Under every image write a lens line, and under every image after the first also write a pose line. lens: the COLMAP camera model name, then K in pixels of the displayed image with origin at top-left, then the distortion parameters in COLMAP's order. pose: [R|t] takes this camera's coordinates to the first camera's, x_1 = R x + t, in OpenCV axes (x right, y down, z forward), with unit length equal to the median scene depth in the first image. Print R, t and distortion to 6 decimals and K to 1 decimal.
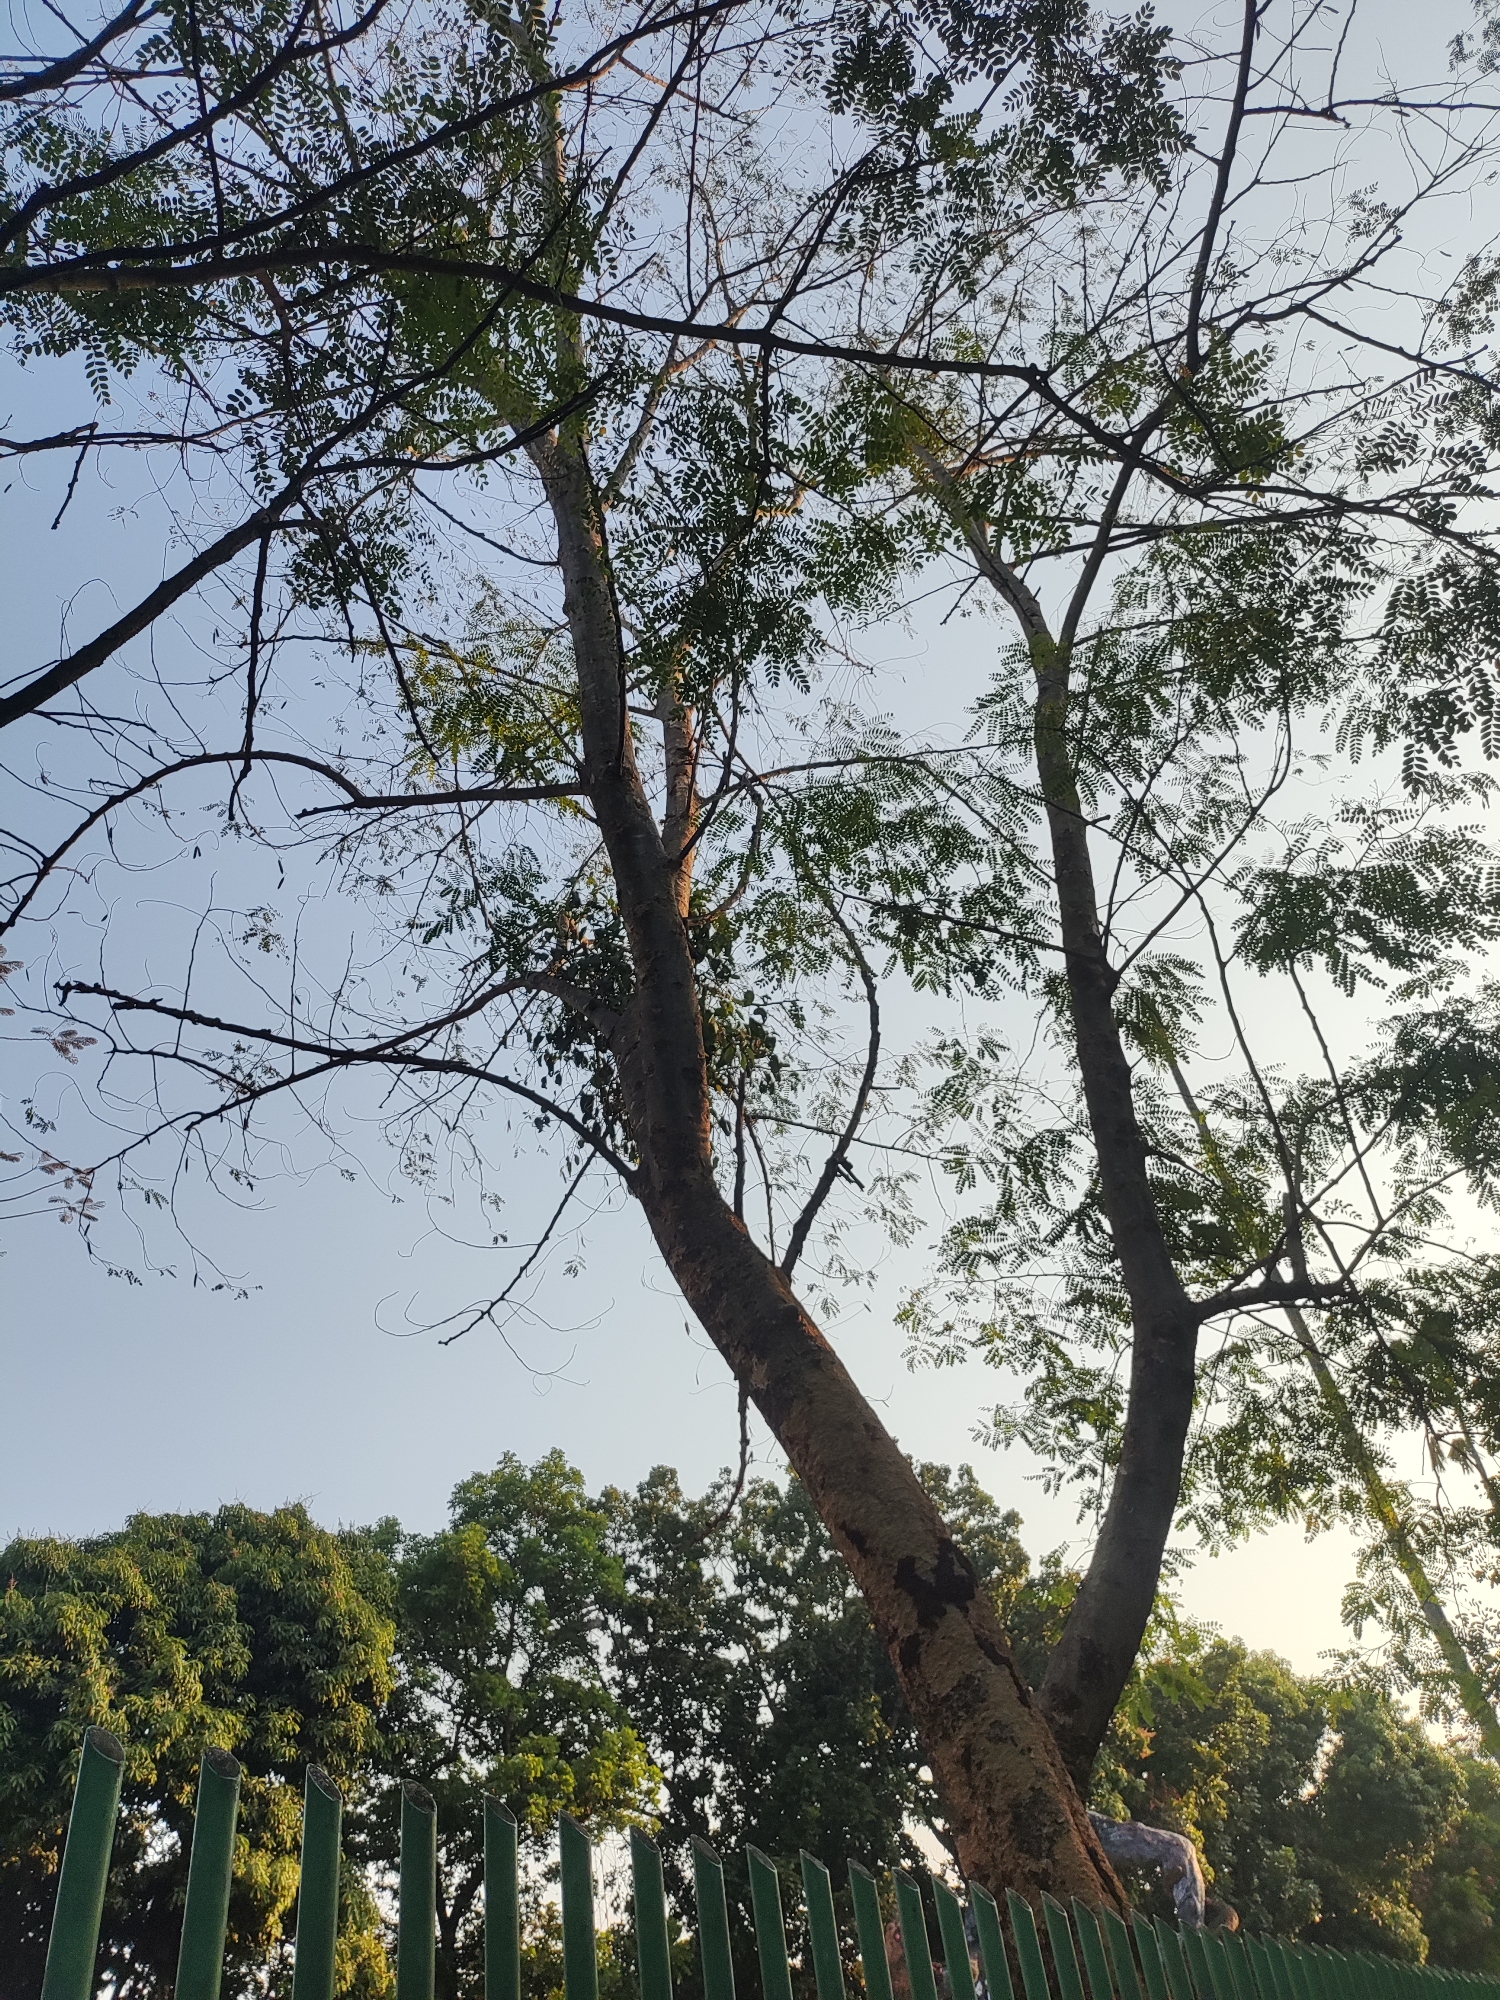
lens RADIAL K [[1447.2, 0, 714.4], [0, 1447.2, 1031.9], [0, 0, 1]] dist [0.054993, -0.071704]
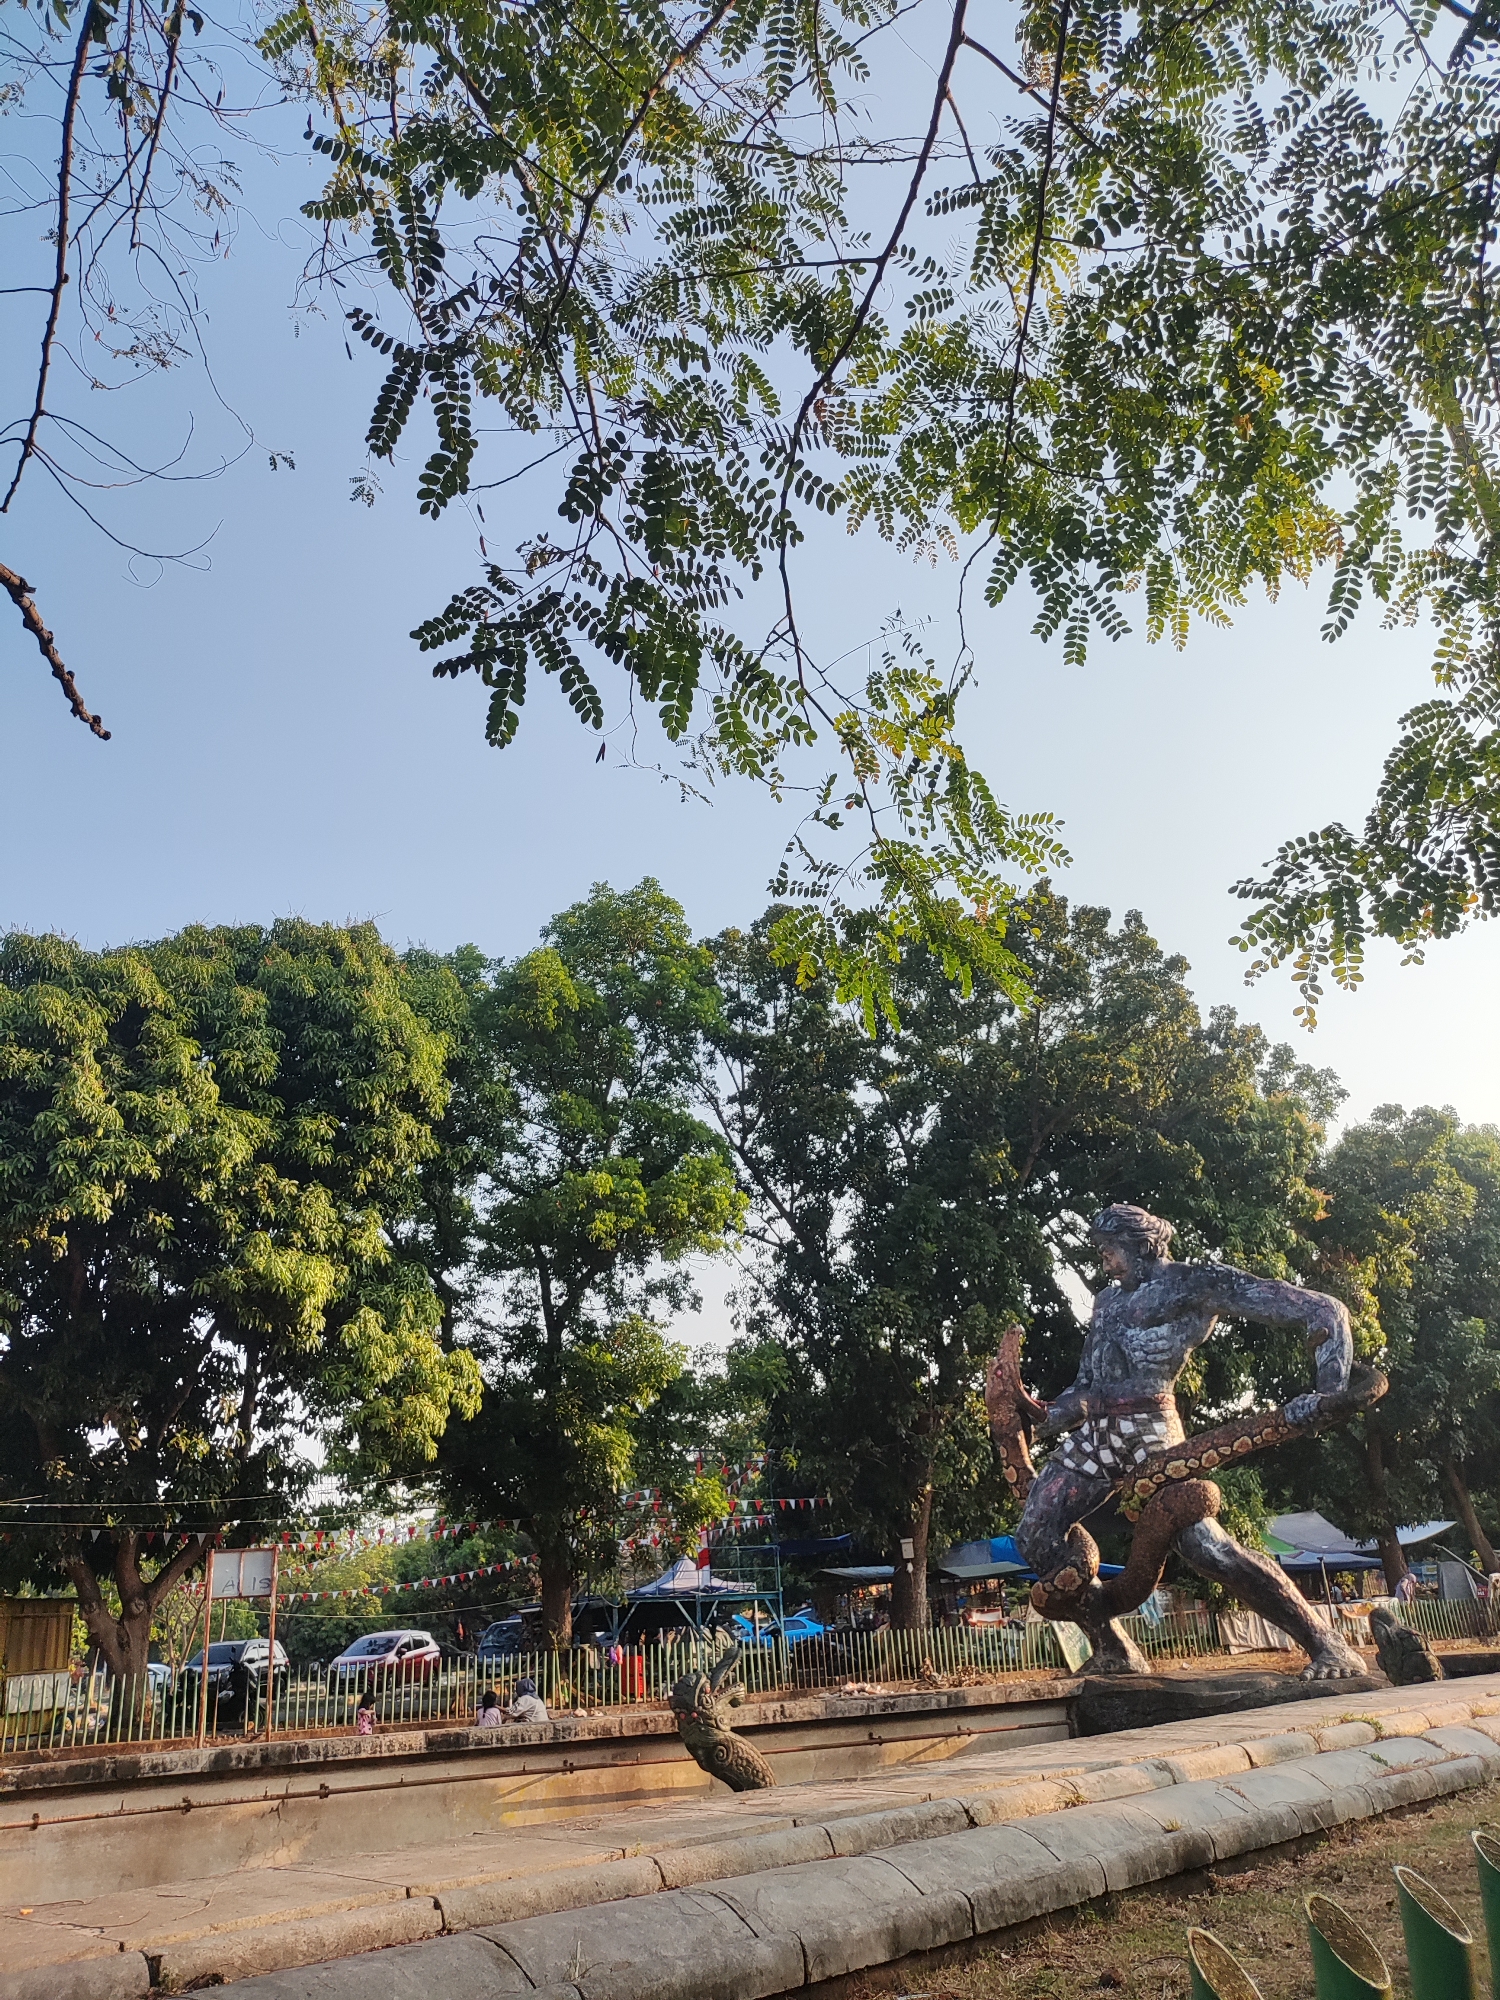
lens RADIAL K [[1447.2, 0, 692.0], [0, 1447.2, 973.2], [0, 0, 1]] dist [0.054993, -0.071704]
pose [[0.984219, 0.023082, -0.175441, 0.249544], [0.030372, 0.954707, 0.295994, 0.257576], [0.174327, -0.296652, 0.938940, 0.464775]]
